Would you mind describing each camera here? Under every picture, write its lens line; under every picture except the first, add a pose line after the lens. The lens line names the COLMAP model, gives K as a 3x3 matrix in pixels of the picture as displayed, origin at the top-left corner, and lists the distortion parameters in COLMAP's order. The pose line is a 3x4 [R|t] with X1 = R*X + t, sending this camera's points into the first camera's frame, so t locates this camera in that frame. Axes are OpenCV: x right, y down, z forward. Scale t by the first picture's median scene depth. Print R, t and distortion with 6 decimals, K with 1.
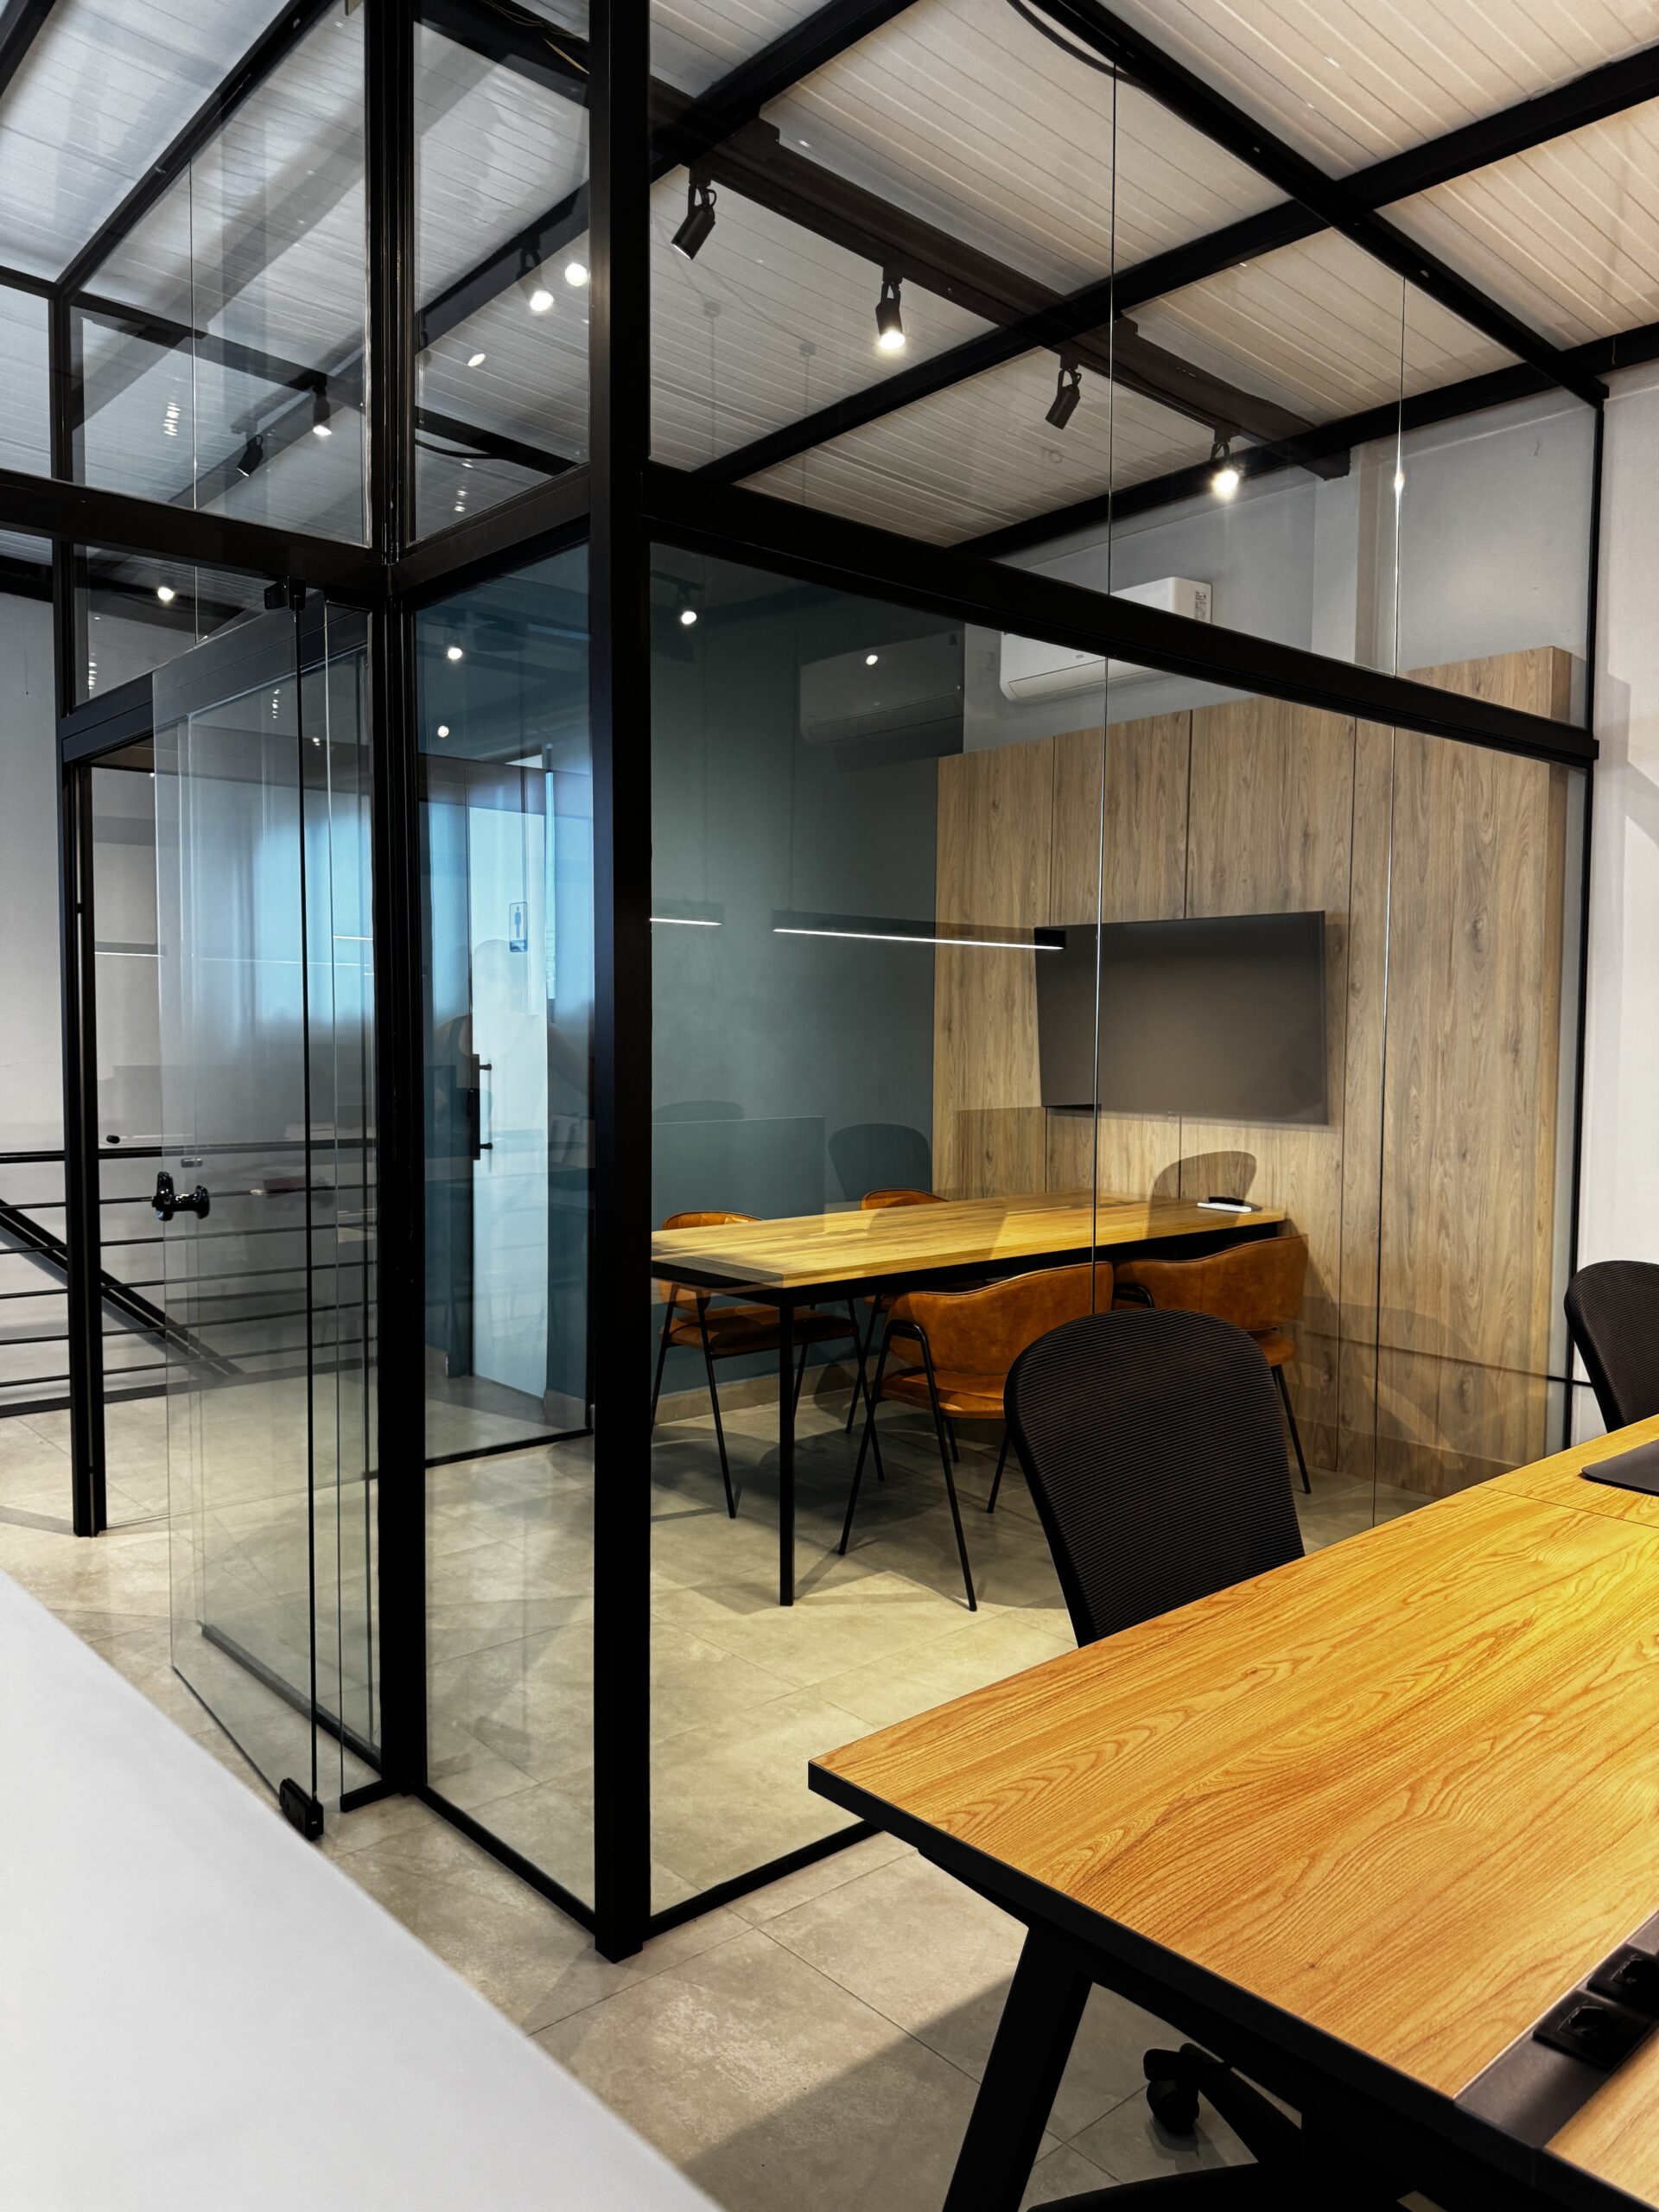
lens RADIAL K [[1576.8, 0, 829.5], [0, 1576.8, 1106.0], [0, 0, 1]] dist [0.179407, -0.361508]
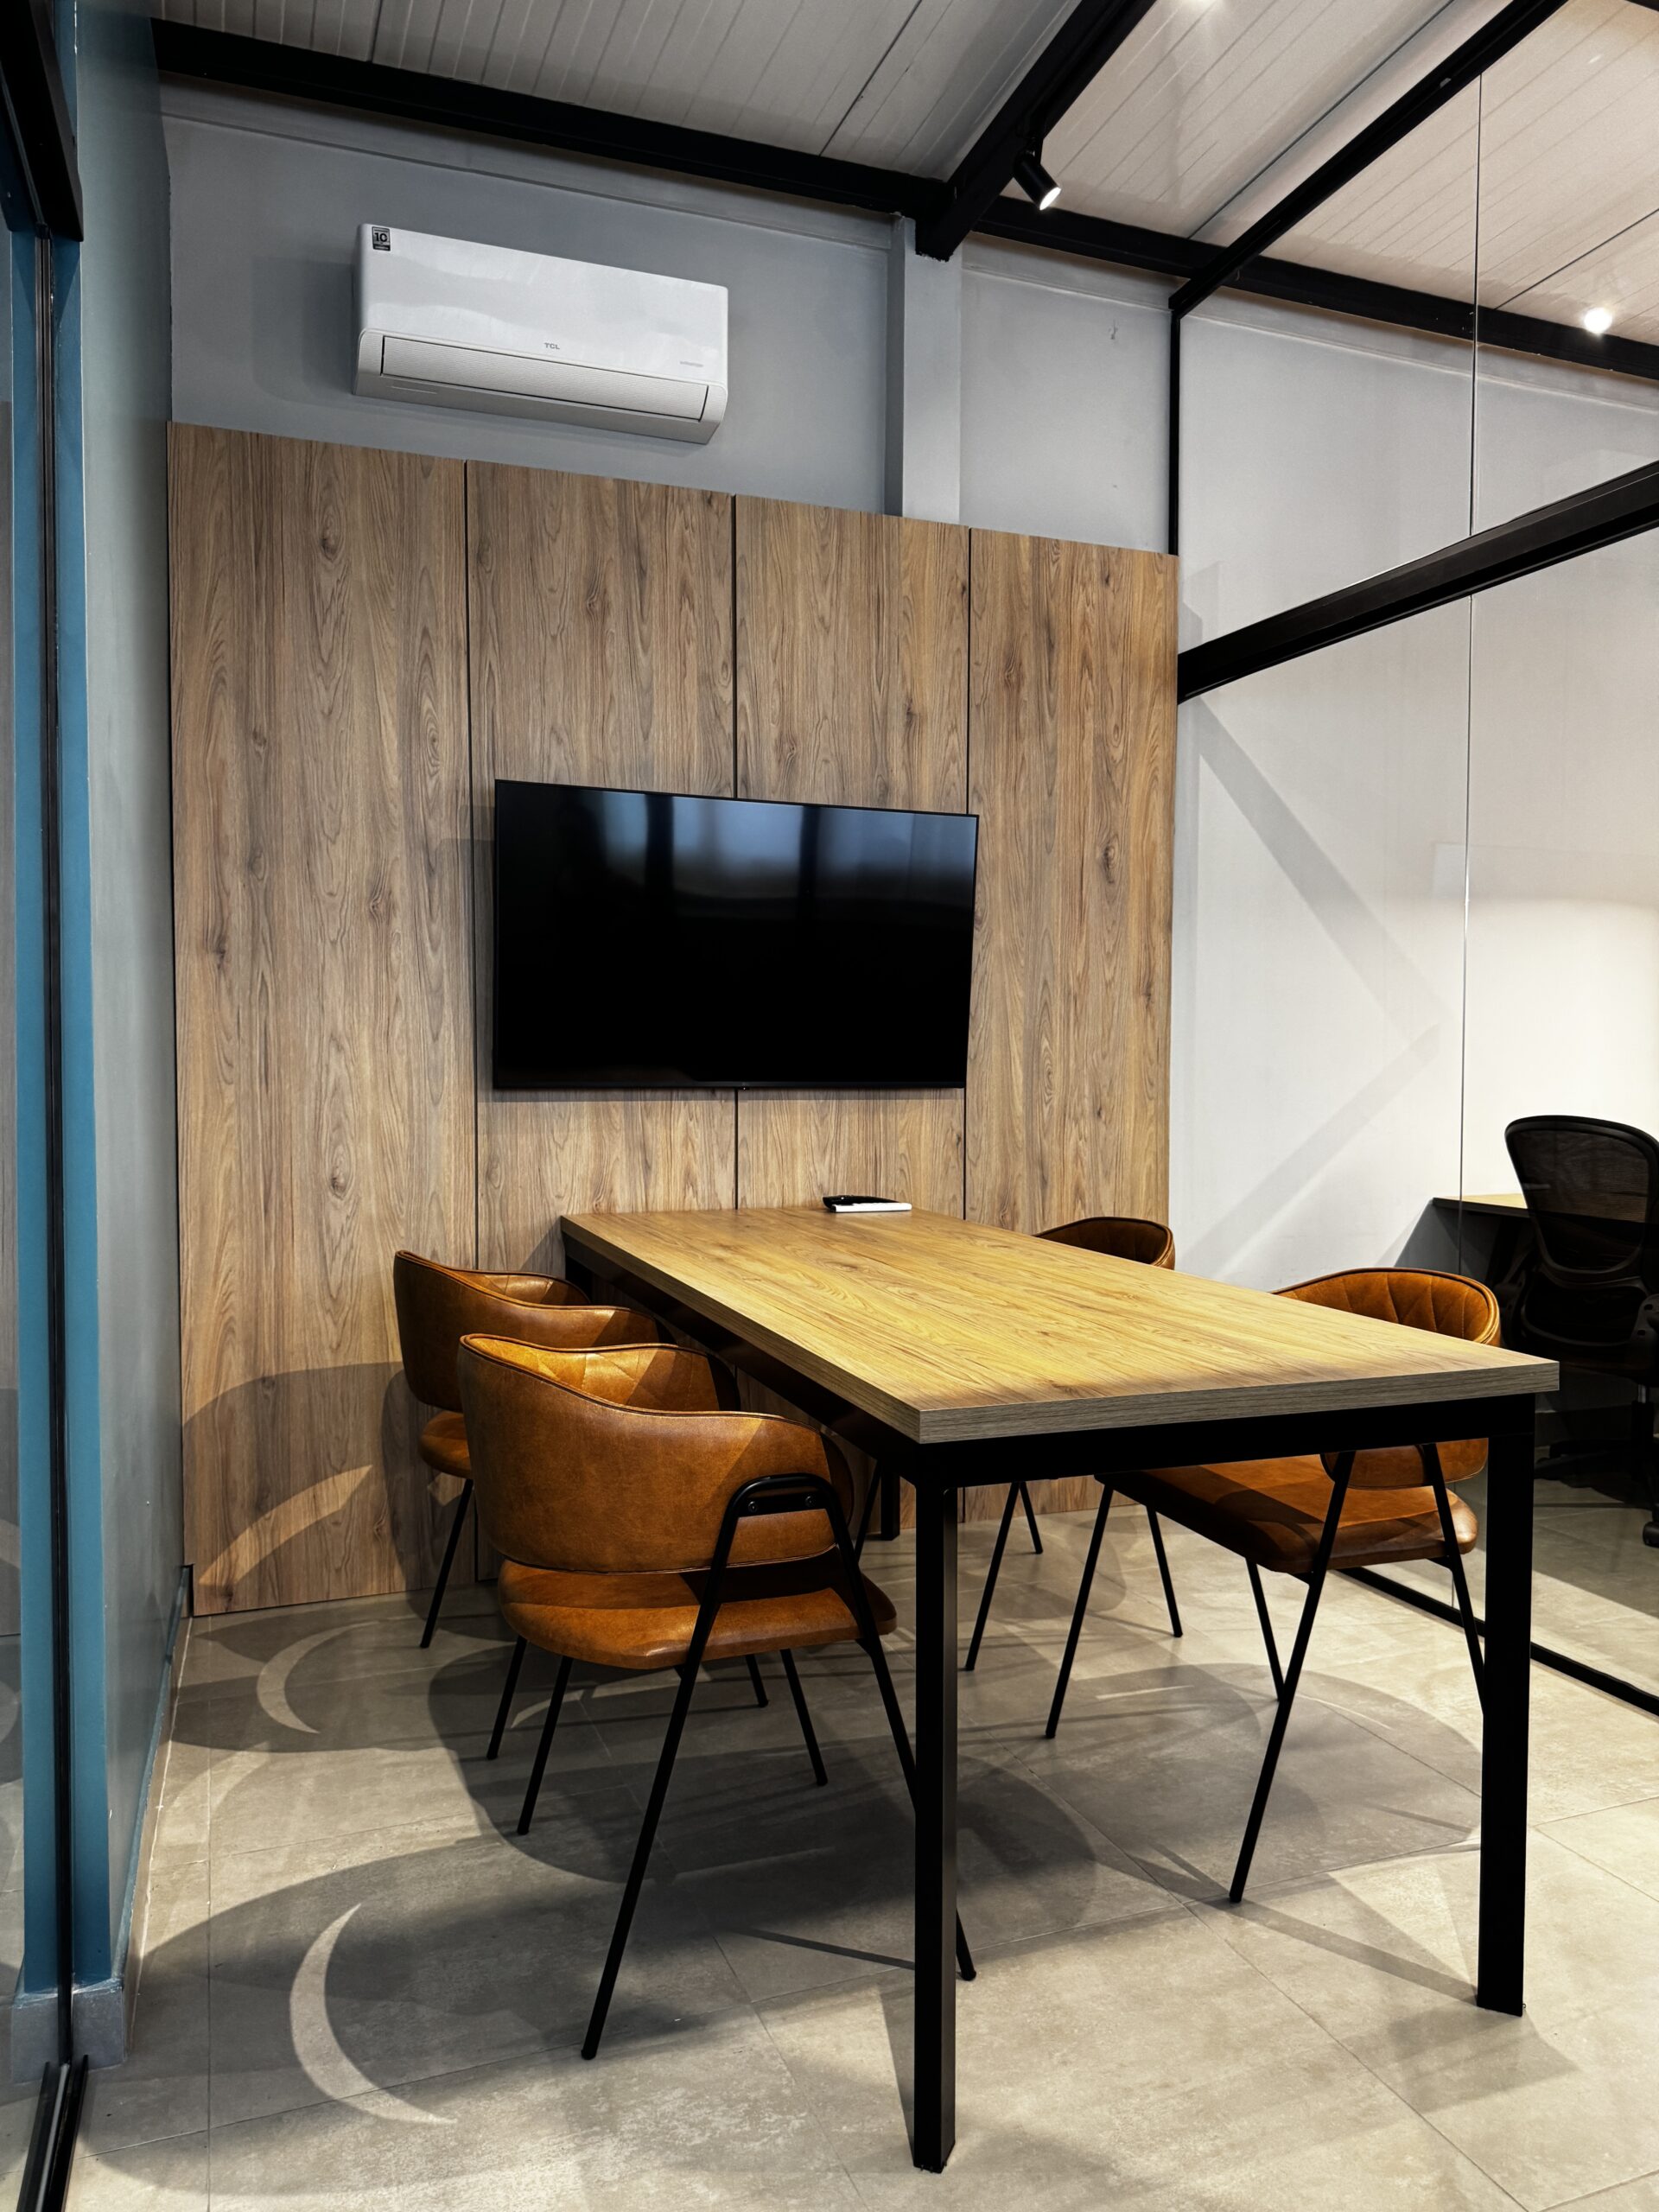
lens RADIAL K [[1576.8, 0, 829.5], [0, 1576.8, 1106.0], [0, 0, 1]] dist [0.179407, -0.361508]
pose [[0.337739, -0.039212, 0.940423, -0.450987], [0.046721, 0.998599, 0.024859, -0.001841], [-0.940080, 0.035542, 0.339098, 0.799572]]
